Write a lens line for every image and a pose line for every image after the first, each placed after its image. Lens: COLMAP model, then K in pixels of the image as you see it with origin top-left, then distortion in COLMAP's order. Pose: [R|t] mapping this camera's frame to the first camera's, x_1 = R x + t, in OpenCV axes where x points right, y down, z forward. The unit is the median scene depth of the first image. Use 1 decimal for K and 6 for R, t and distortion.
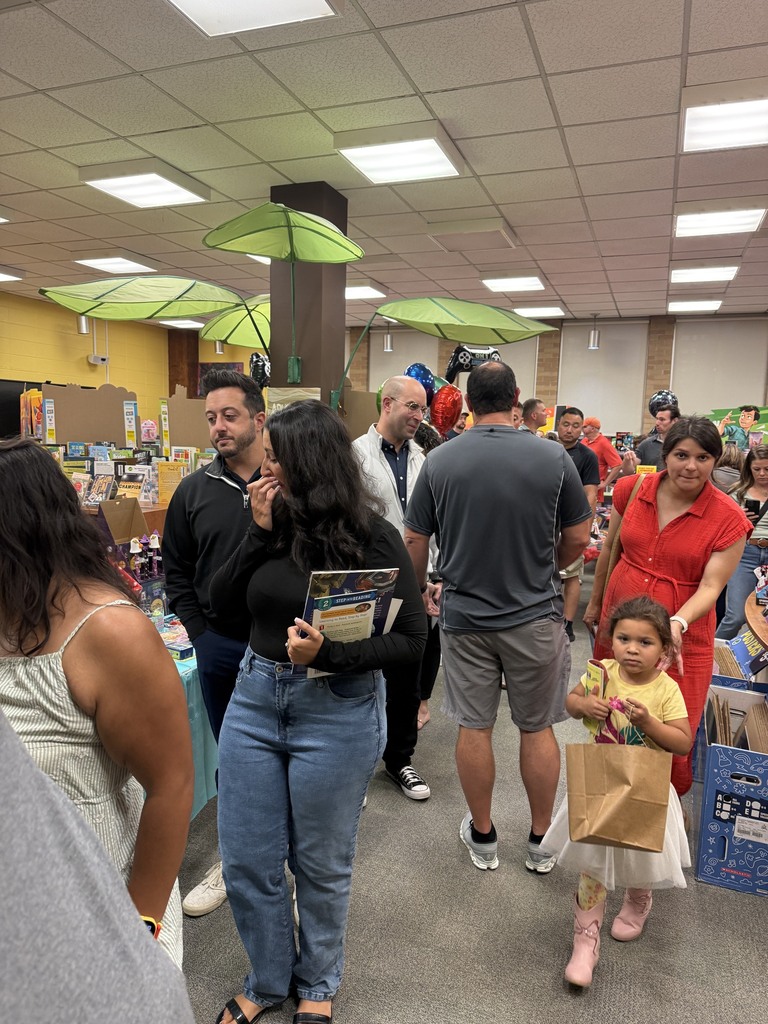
lens RADIAL K [[692.0, 0, 381.7], [0, 692.0, 506.8], [0, 0, 1]] dist [-0.002236, -0.000278]
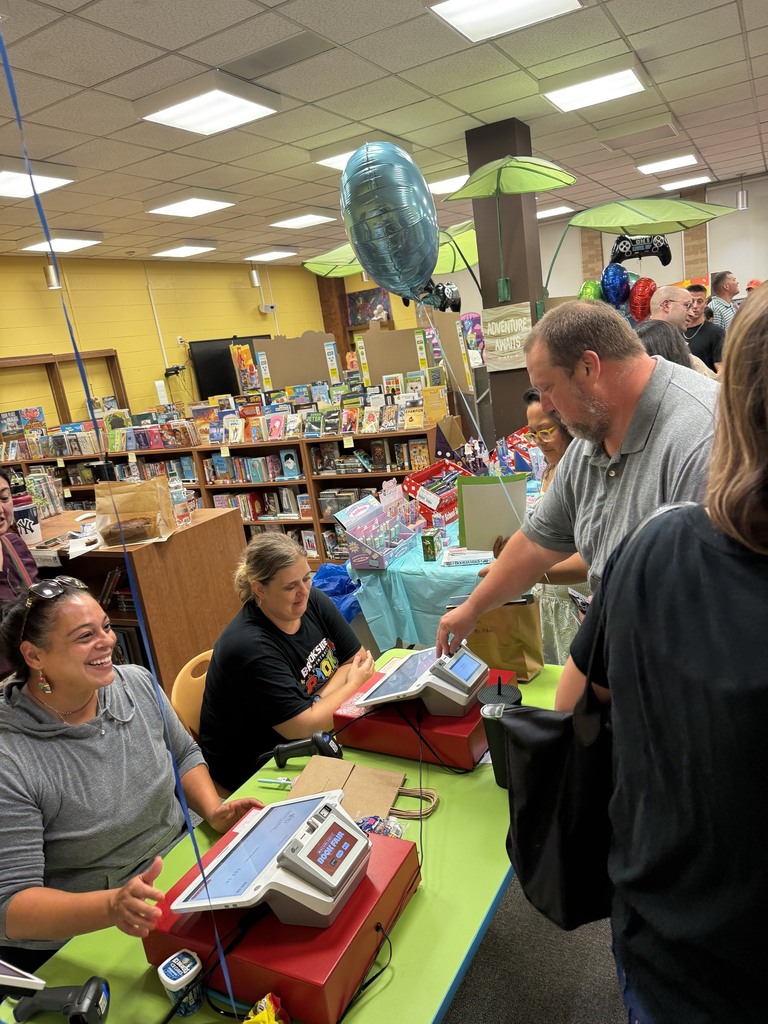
lens RADIAL K [[724.2, 0, 386.3], [0, 724.2, 520.5], [0, 0, 1]] dist [0.037152, -0.037941]
pose [[0.981729, -0.140472, -0.128354, -0.174626], [0.157617, 0.978235, 0.134955, -0.012816], [0.106603, -0.152720, 0.982503, -0.231233]]
